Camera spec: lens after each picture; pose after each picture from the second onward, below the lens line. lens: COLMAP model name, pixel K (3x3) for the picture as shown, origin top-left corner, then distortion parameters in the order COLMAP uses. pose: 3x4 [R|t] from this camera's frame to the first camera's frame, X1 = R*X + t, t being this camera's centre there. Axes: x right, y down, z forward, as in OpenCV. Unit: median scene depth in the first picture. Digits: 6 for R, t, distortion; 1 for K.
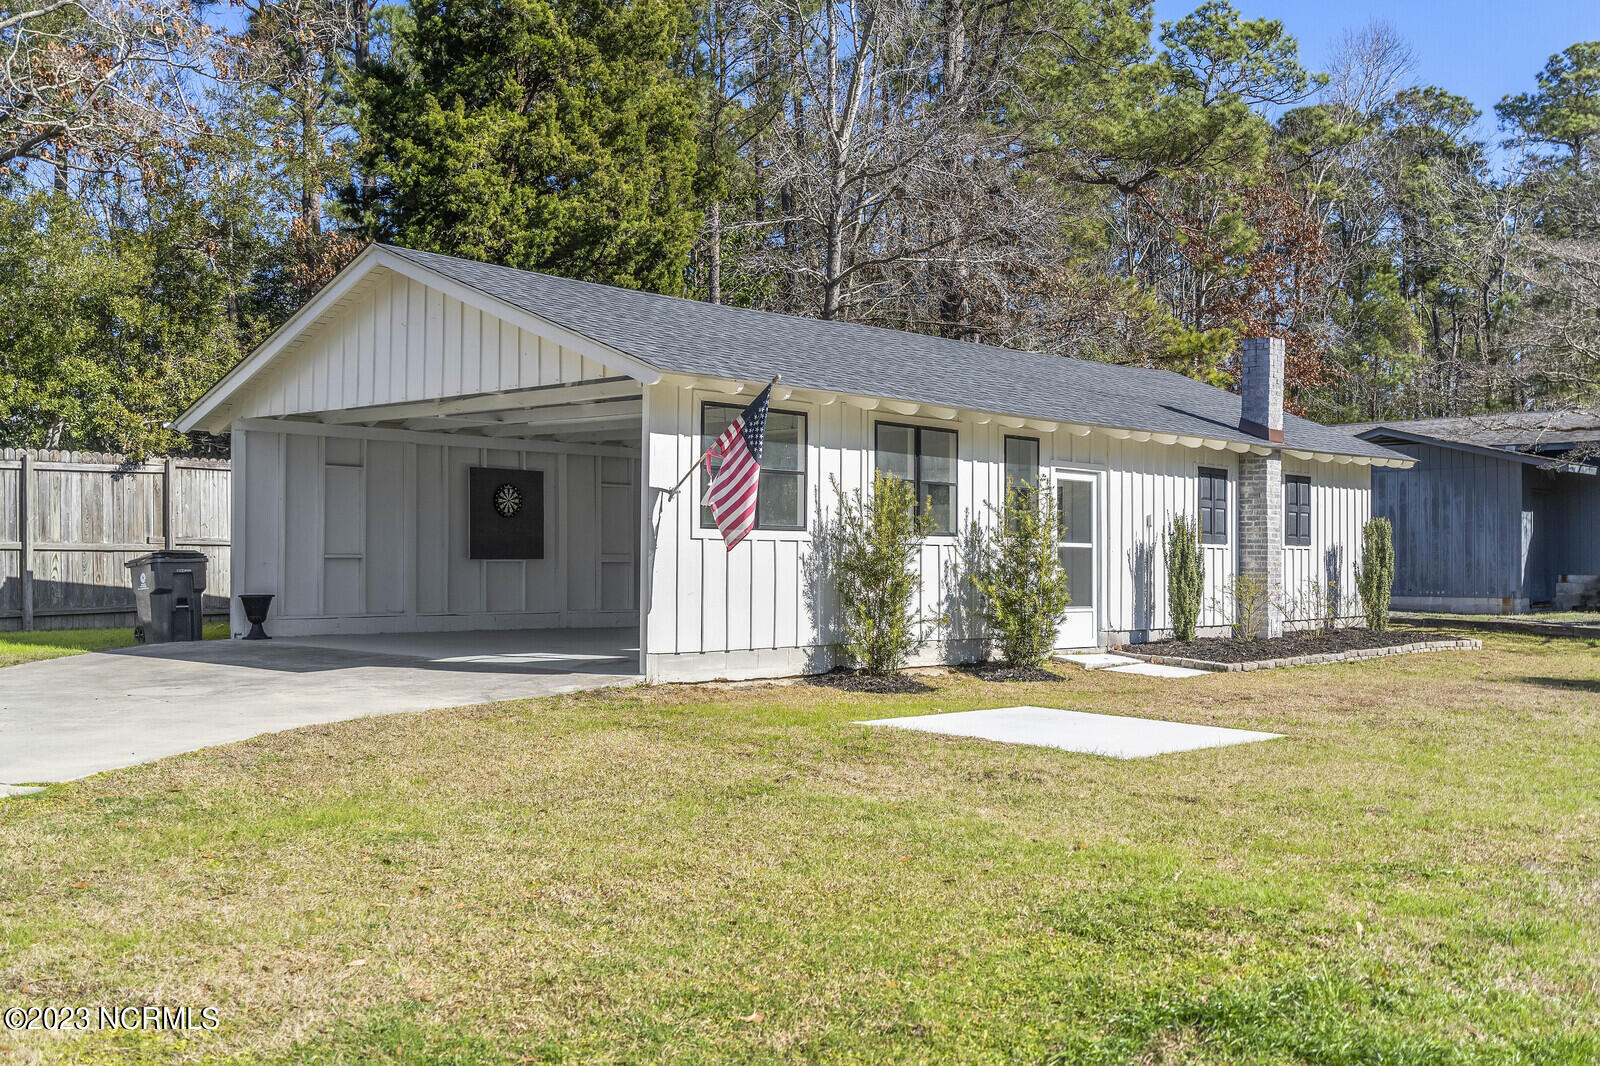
lens RADIAL K [[1587.1, 0, 794.9], [0, 1587.1, 551.3], [0, 0, 1]] dist [-0.000344, -0.024957]
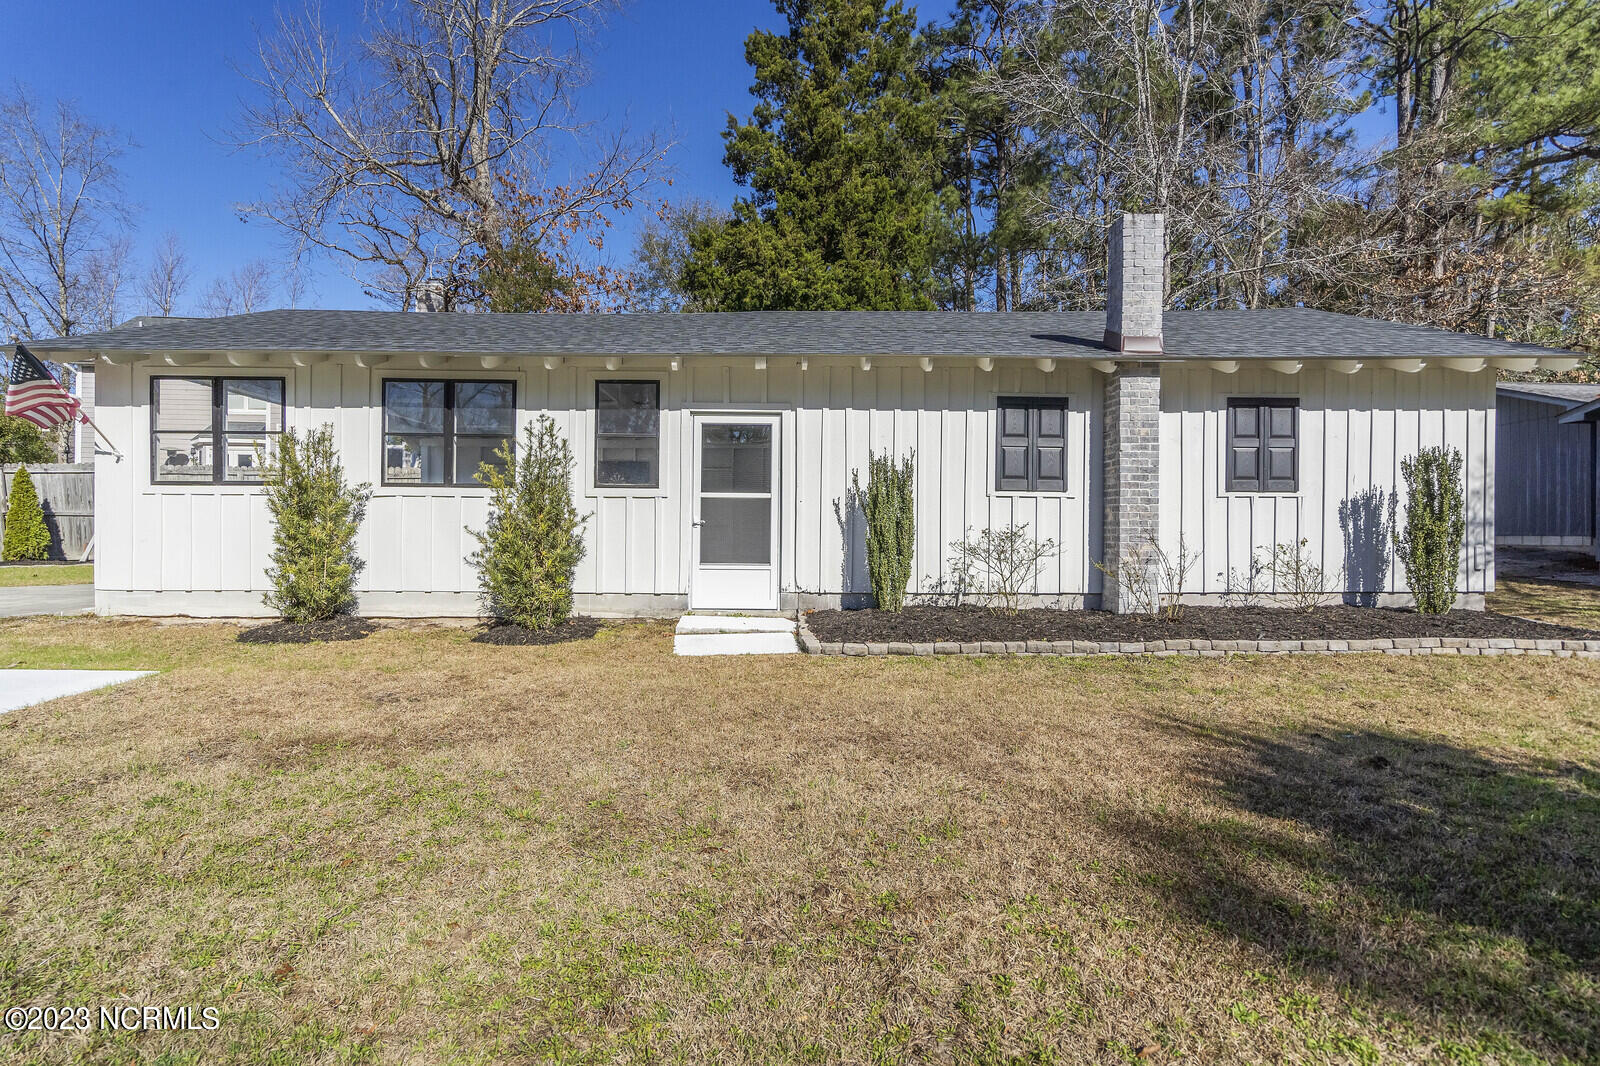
lens RADIAL K [[970.9, 0, 800.0], [0, 970.9, 533.0], [0, 0, 1]] dist [0.002390, 0.000088]
pose [[0.694293, 0.016261, -0.719509, 0.530623], [0.004092, 0.999639, 0.026540, 0.002791], [0.719681, -0.021371, 0.693976, 0.567495]]
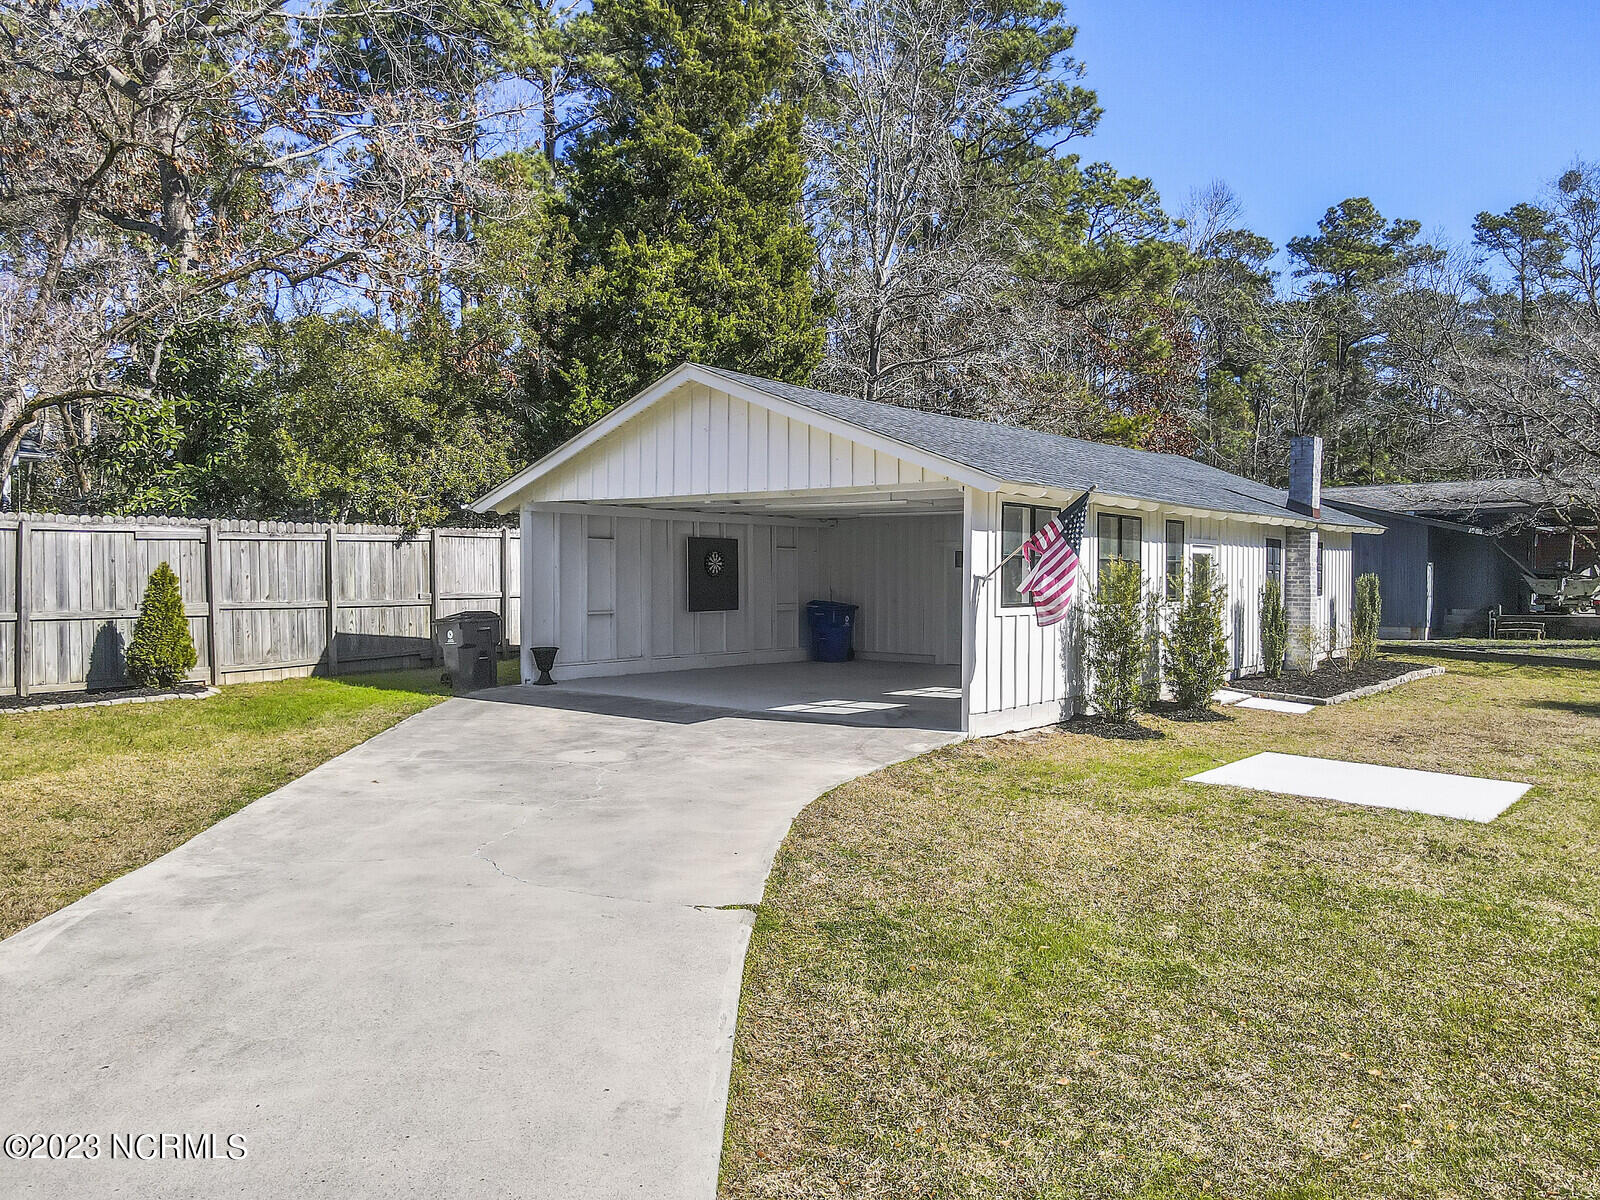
lens RADIAL K [[1177.4, 0, 800.0], [0, 1177.4, 600.0], [0, 0, 1]] dist [-0.005935, 0.002867]
pose [[0.997217, -0.002688, 0.074499, -0.187351], [0.000436, 0.999543, 0.030225, -0.031954], [-0.074546, -0.030109, 0.996763, 0.078719]]
